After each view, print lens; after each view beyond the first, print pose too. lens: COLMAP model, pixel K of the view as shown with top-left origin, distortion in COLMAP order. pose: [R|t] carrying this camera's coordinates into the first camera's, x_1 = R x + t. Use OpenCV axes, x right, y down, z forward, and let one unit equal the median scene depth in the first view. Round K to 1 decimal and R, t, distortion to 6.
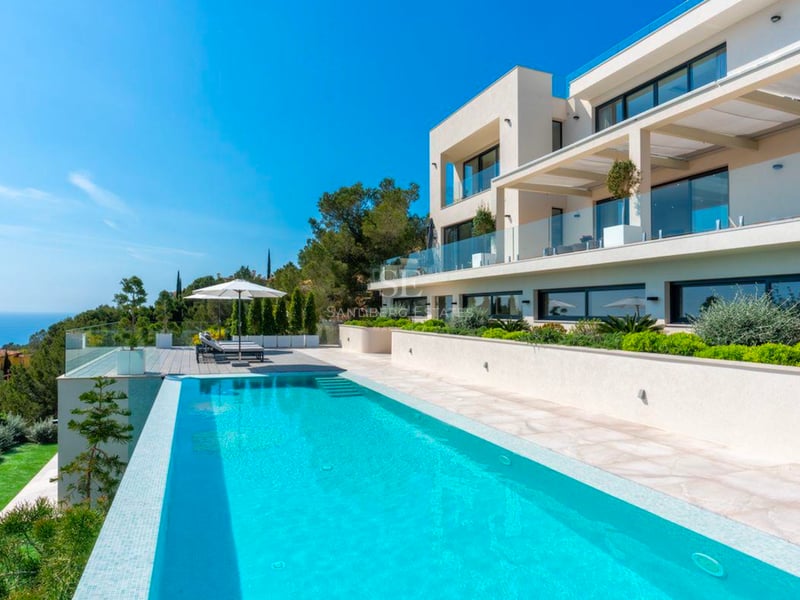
lens RADIAL K [[531.5, 0, 411.3], [0, 531.5, 300.0], [0, 0, 1]] dist [-0.001778, 0.004246]
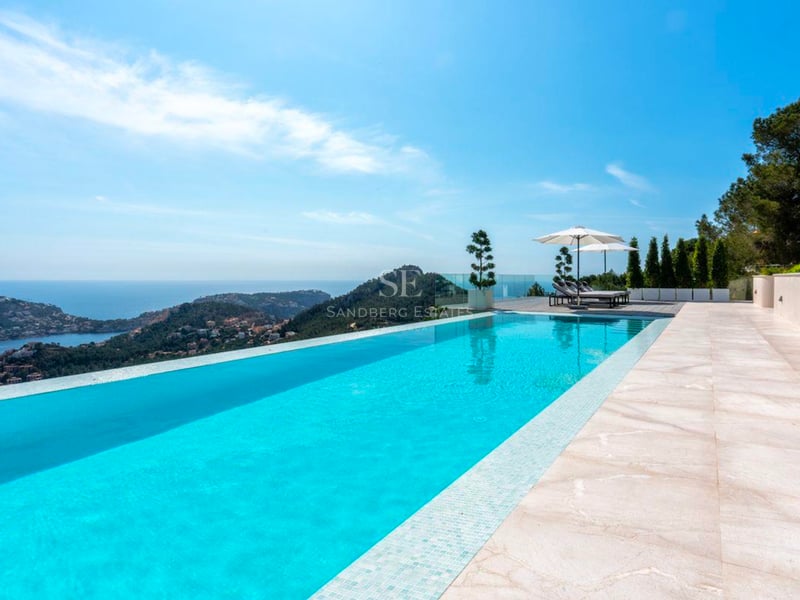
lens RADIAL K [[503.3, 0, 389.5], [0, 503.3, 284.3], [0, 0, 1]] dist [-0.001169, 0.002188]
pose [[0.549874, -0.002058, -0.835245, 0.299112], [0.022243, 0.999678, 0.012181, 0.054719], [0.834951, -0.025276, 0.549743, 0.145619]]
